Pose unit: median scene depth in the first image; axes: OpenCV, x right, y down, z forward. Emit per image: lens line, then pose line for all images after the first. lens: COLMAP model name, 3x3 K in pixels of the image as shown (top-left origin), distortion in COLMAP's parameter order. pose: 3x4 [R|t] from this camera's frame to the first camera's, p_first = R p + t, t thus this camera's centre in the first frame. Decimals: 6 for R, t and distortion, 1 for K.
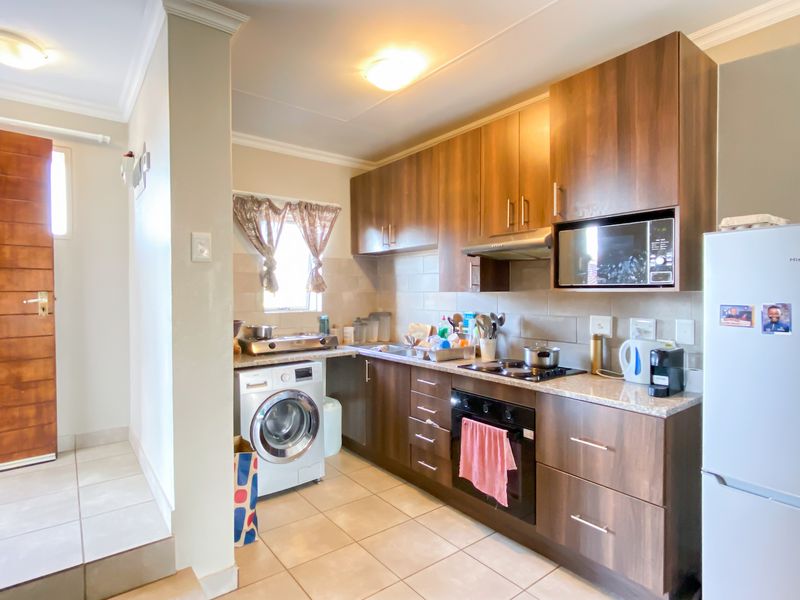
lens RADIAL K [[441.3, 0, 401.4], [0, 441.3, 295.9], [0, 0, 1]] dist [0.030072, -0.022864]
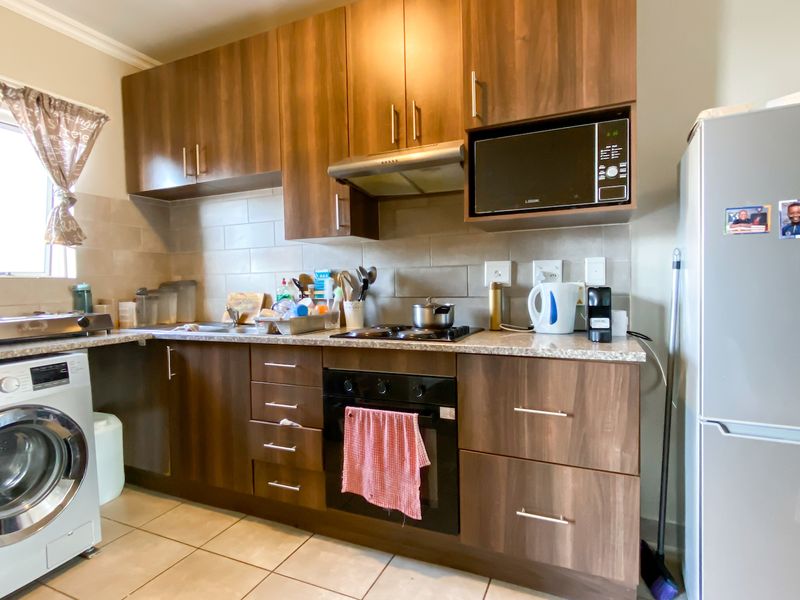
lens RADIAL K [[441.3, 0, 401.4], [0, 441.3, 295.9], [0, 0, 1]] dist [0.030072, -0.022864]
pose [[0.885132, -0.030365, 0.464349, -0.091516], [0.023865, 0.999518, 0.019869, 0.080217], [-0.464728, -0.006505, 0.885429, 0.310677]]
